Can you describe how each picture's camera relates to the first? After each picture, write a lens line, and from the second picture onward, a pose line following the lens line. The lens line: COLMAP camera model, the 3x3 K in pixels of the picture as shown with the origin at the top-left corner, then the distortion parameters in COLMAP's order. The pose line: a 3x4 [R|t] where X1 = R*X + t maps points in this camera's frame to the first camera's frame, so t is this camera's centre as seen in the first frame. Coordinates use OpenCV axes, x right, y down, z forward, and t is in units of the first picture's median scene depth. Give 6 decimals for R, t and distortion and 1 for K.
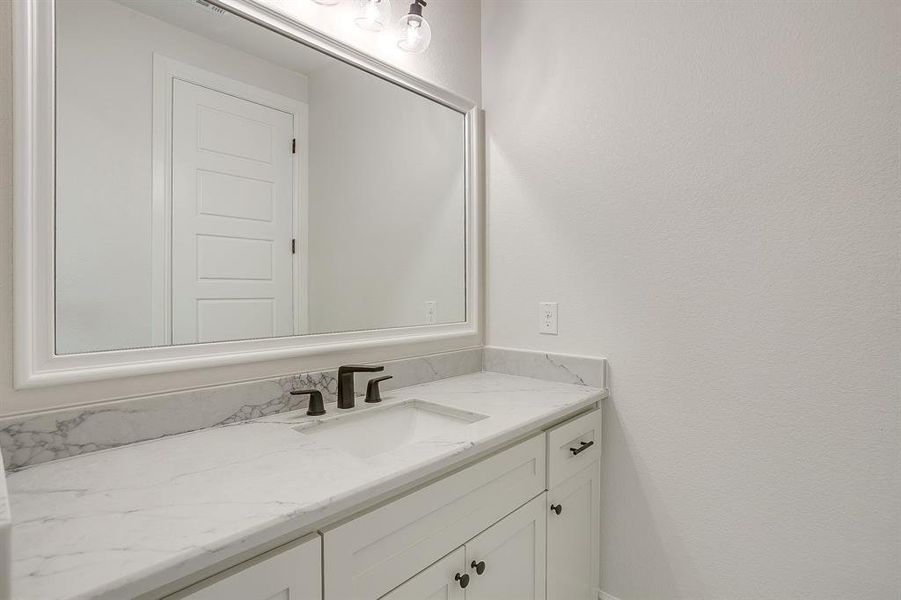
lens RADIAL K [[430.2, 0, 453.5], [0, 430.2, 301.1], [0, 0, 1]] dist [0.000844, 0.000419]
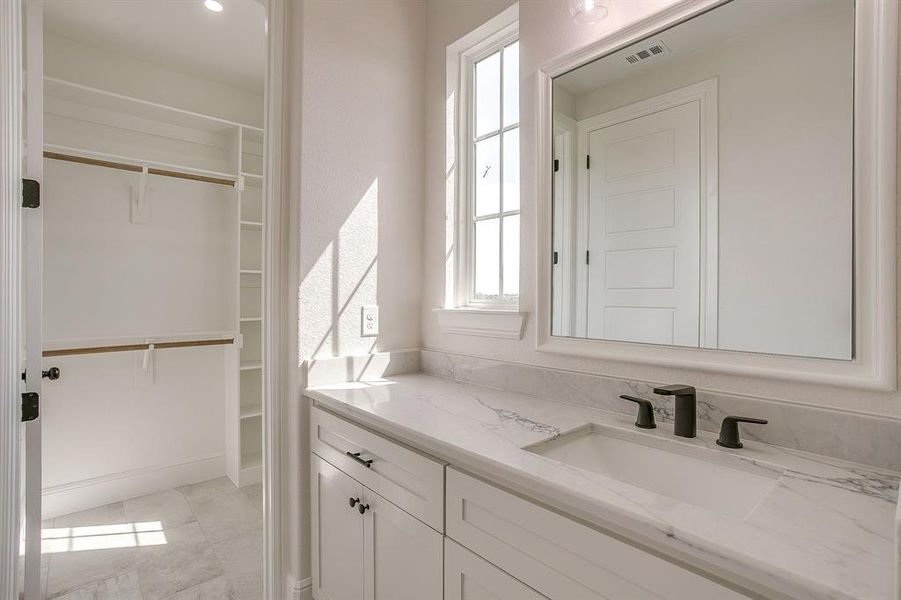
lens RADIAL K [[430.2, 0, 453.5], [0, 430.2, 301.1], [0, 0, 1]] dist [0.000844, 0.000419]
pose [[-0.152018, 0.002508, -0.988375, 0.672391], [0.007603, 0.999970, 0.001368, -0.017932], [0.988348, -0.007307, -0.152033, 0.727477]]
